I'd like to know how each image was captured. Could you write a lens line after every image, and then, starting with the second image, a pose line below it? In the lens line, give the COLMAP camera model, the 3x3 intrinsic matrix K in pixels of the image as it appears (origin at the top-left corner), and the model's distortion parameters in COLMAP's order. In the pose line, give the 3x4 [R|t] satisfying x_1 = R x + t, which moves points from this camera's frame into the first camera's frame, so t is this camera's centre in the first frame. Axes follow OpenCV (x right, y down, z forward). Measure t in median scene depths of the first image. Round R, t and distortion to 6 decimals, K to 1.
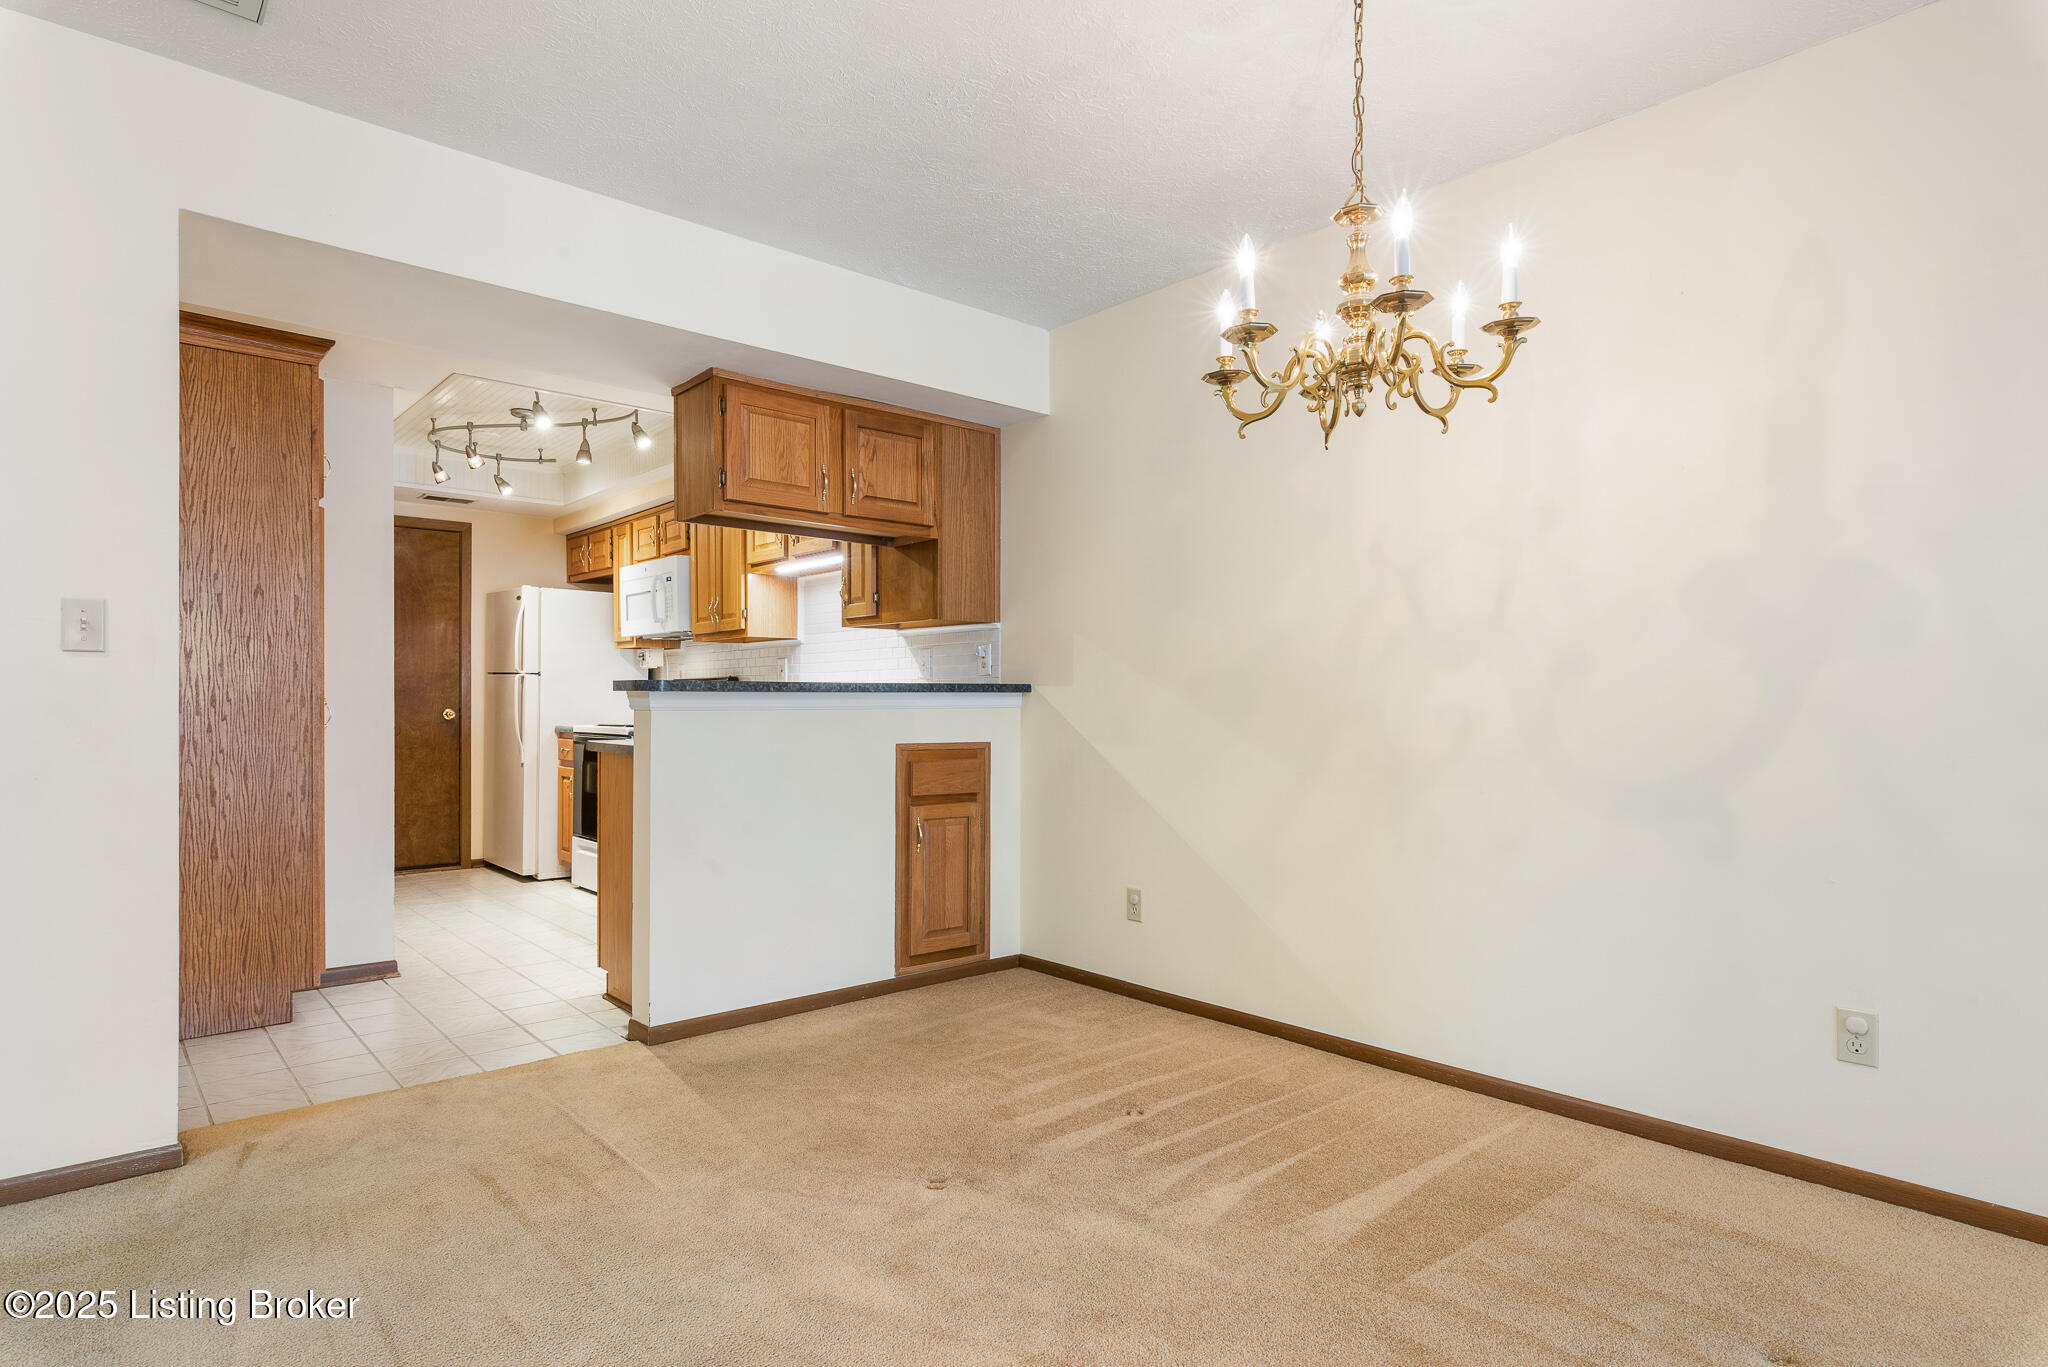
lens RADIAL K [[1115.2, 0, 1016.6], [0, 1115.2, 701.7], [0, 0, 1]] dist [0.013679, 0.000050]
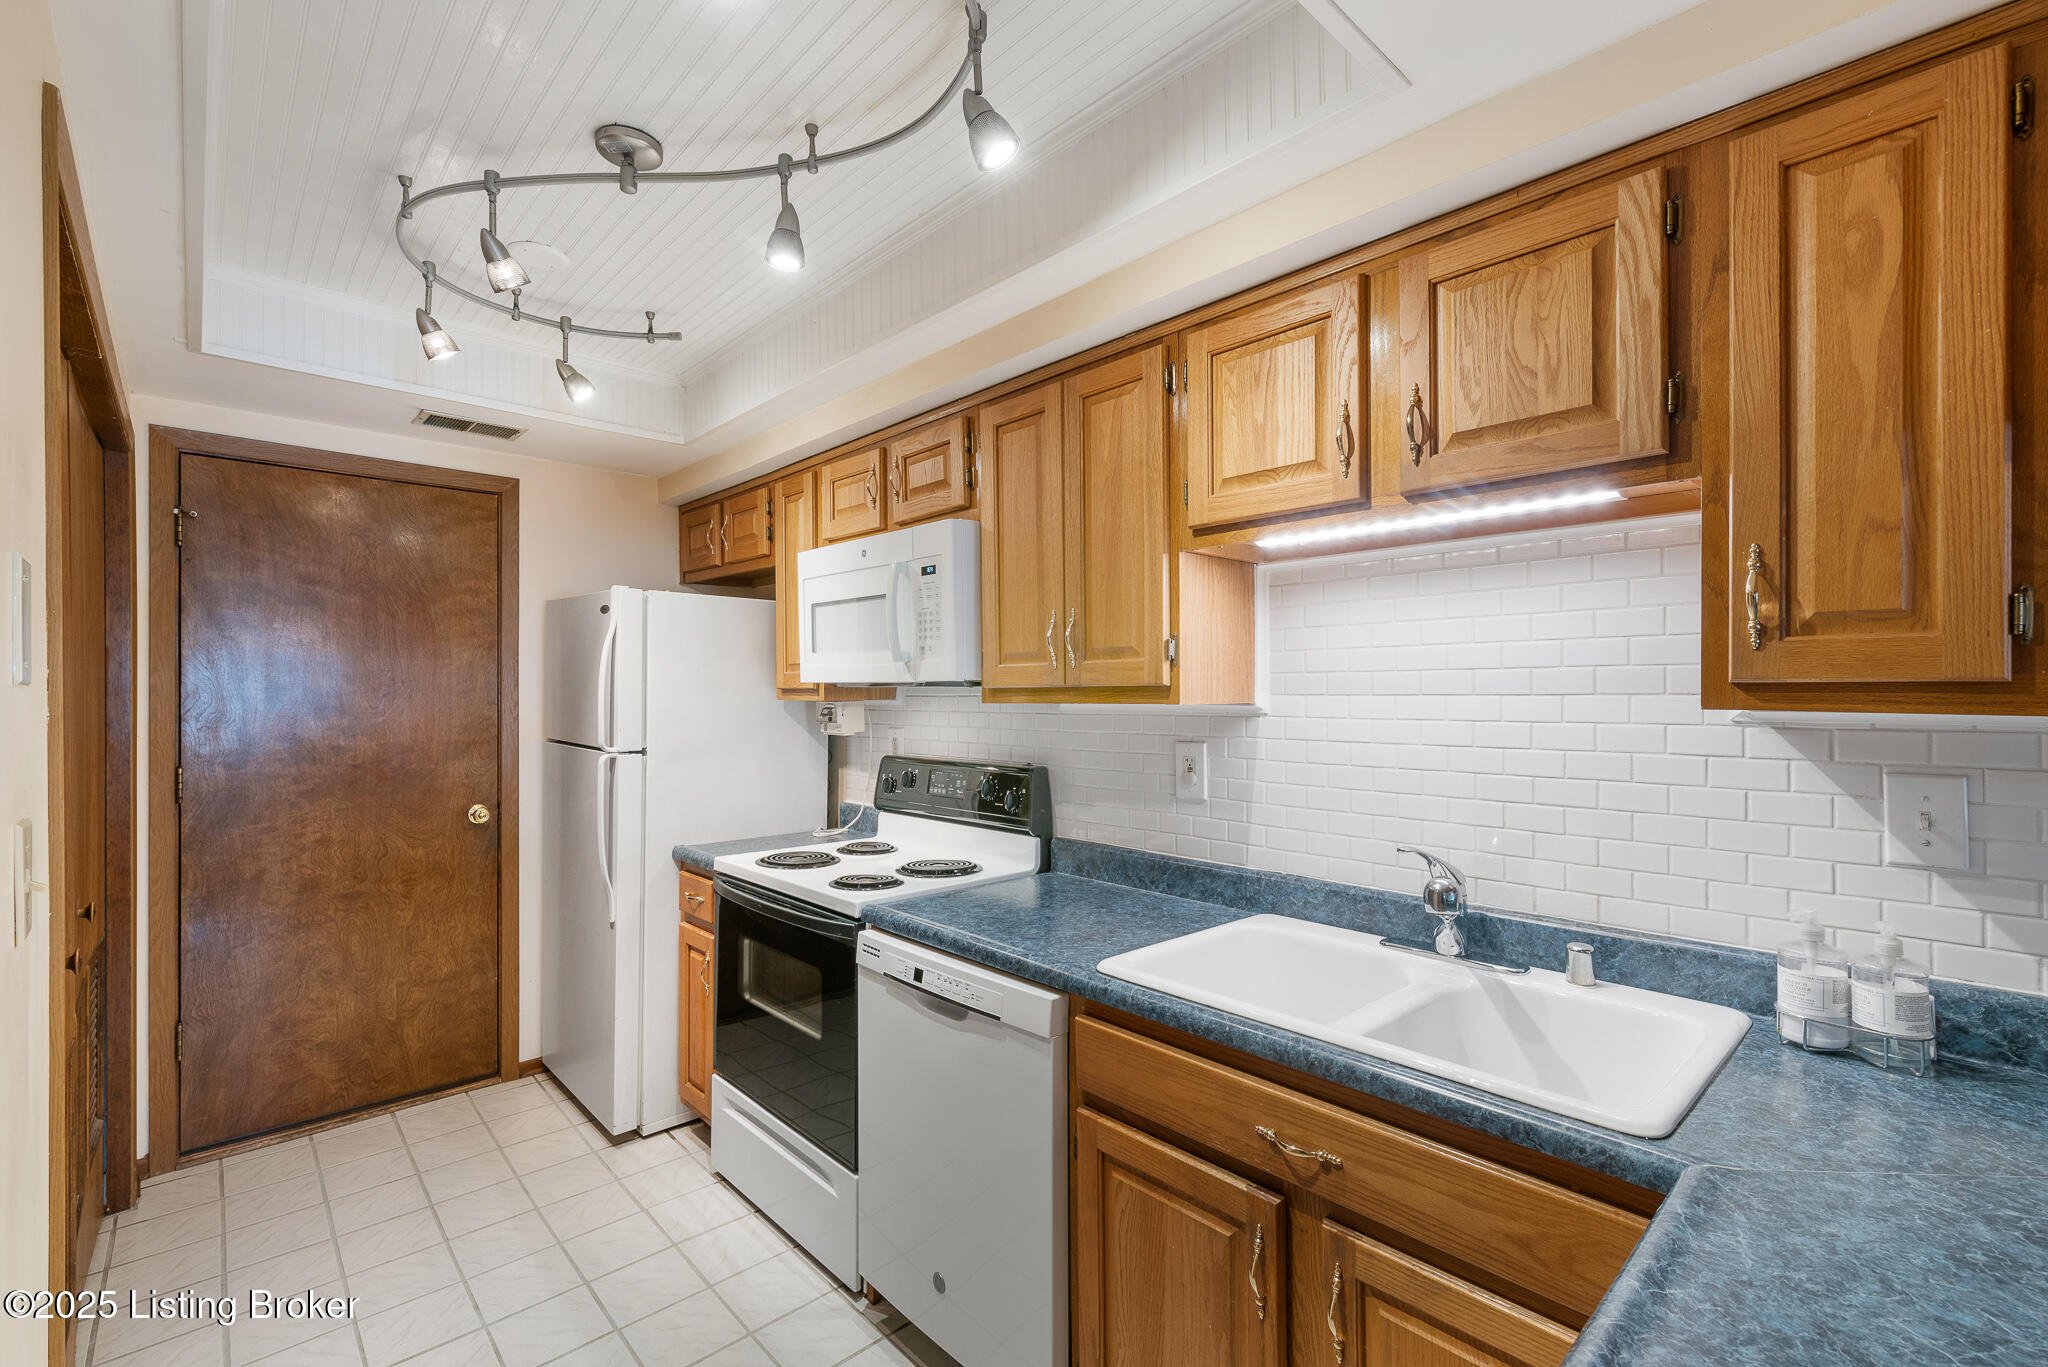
lens RADIAL K [[894.0, 0, 1023.0], [0, 894.0, 691.9], [0, 0, 1]] dist [0.002585, 0.000081]
pose [[0.999378, -0.002311, 0.035183, -0.275994], [0.002240, 0.999995, 0.002062, -0.056997], [-0.035187, -0.001982, 0.999379, 0.599416]]
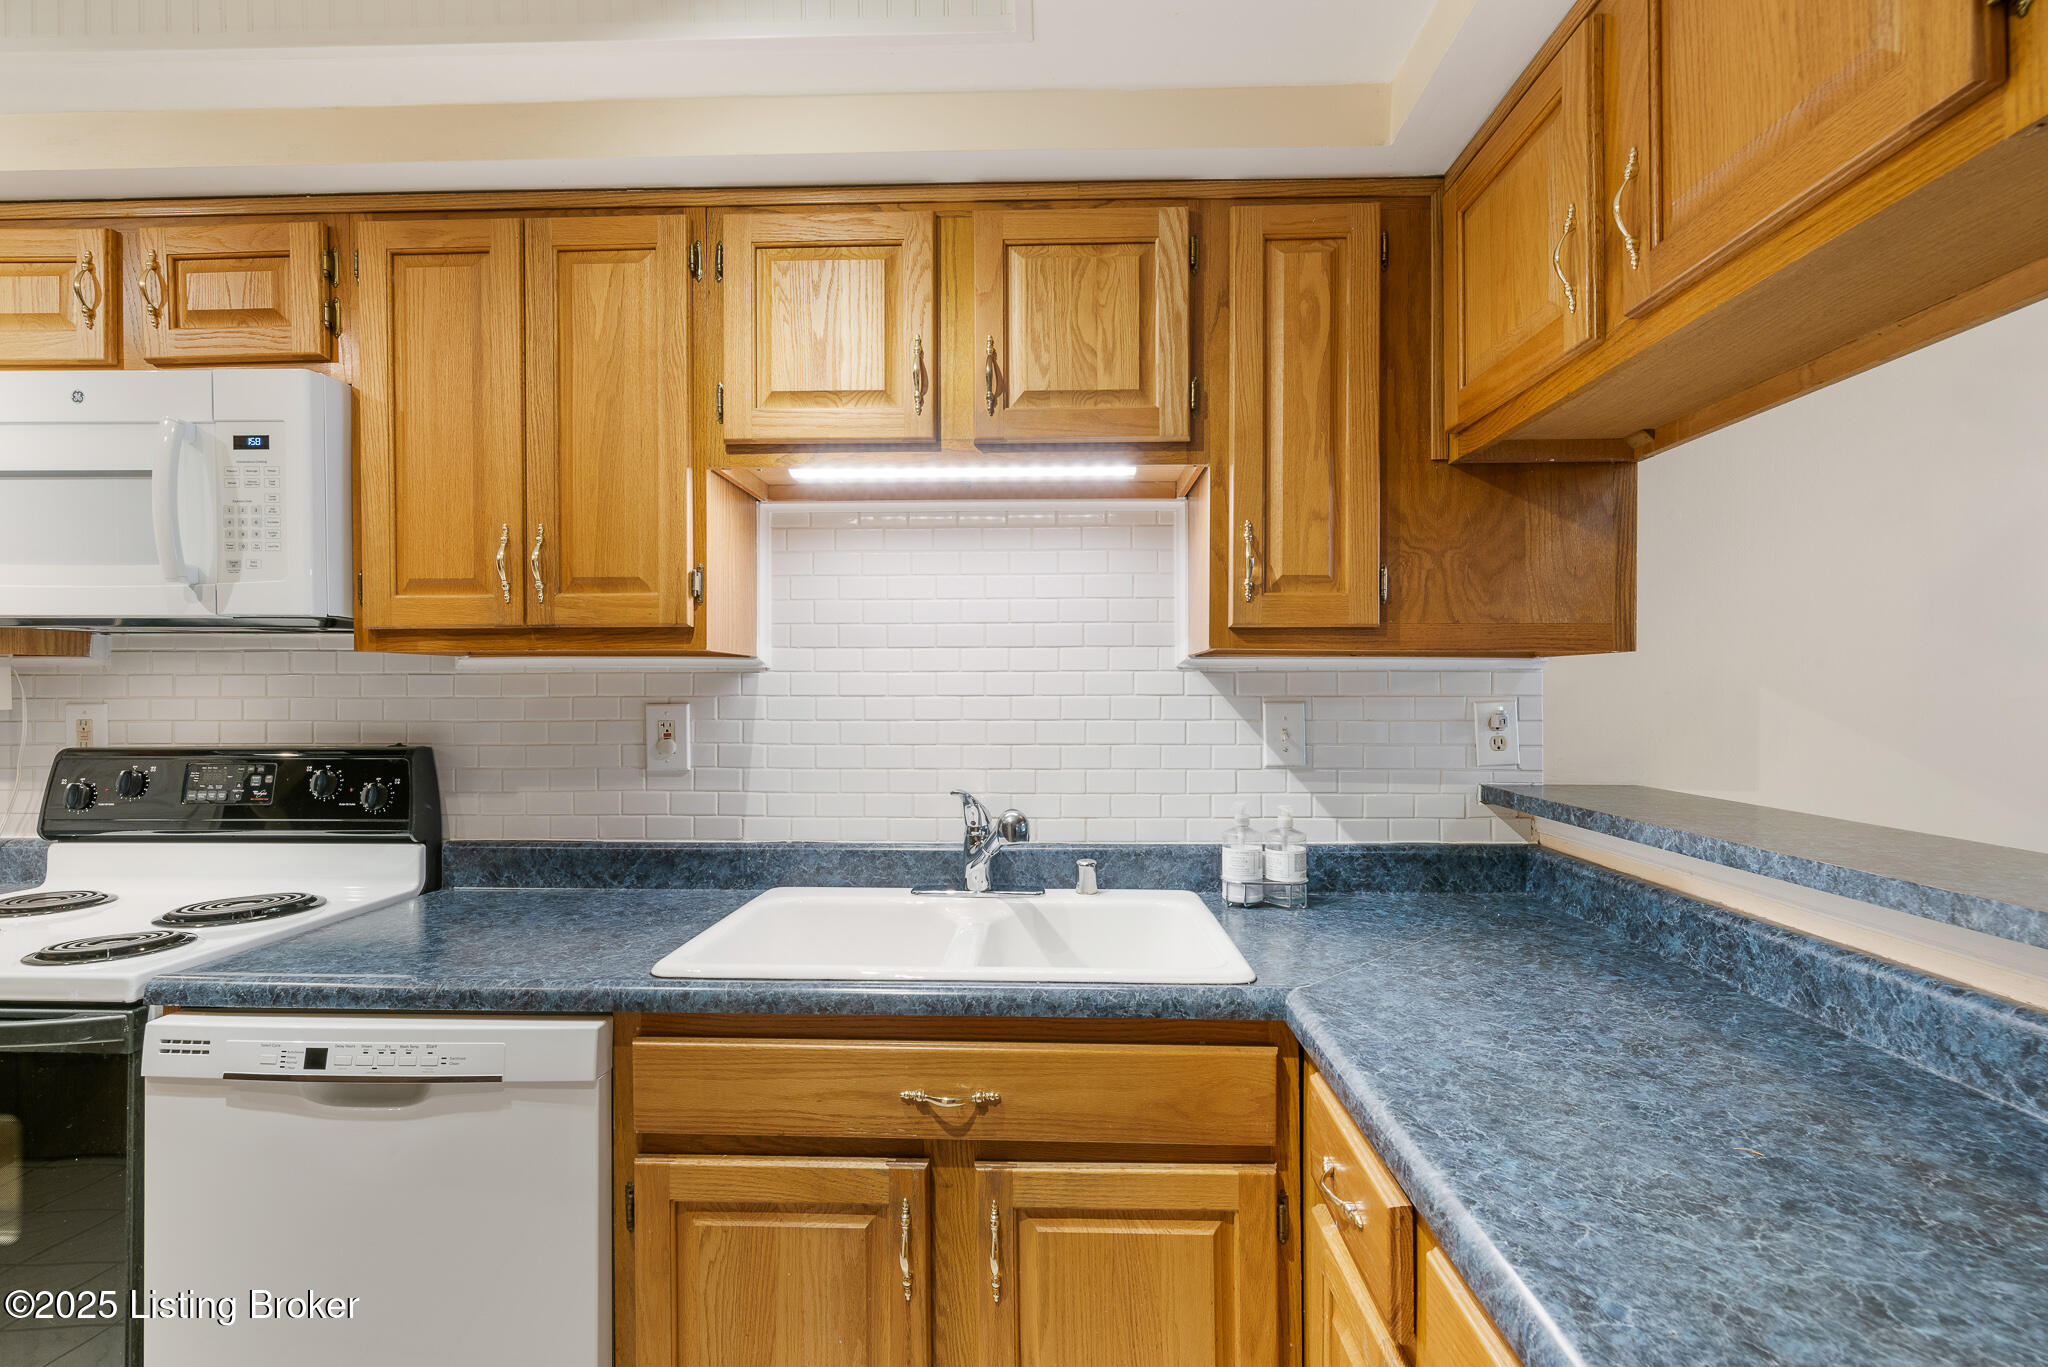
lens RADIAL K [[928.7, 0, 1016.9], [0, 928.7, 691.3], [0, 0, 1]] dist [0.002314, -0.000431]
pose [[0.683370, 0.000188, 0.730072, -0.343006], [-0.001682, 0.999998, 0.001317, -0.041172], [-0.730070, -0.002127, 0.683369, 0.652609]]
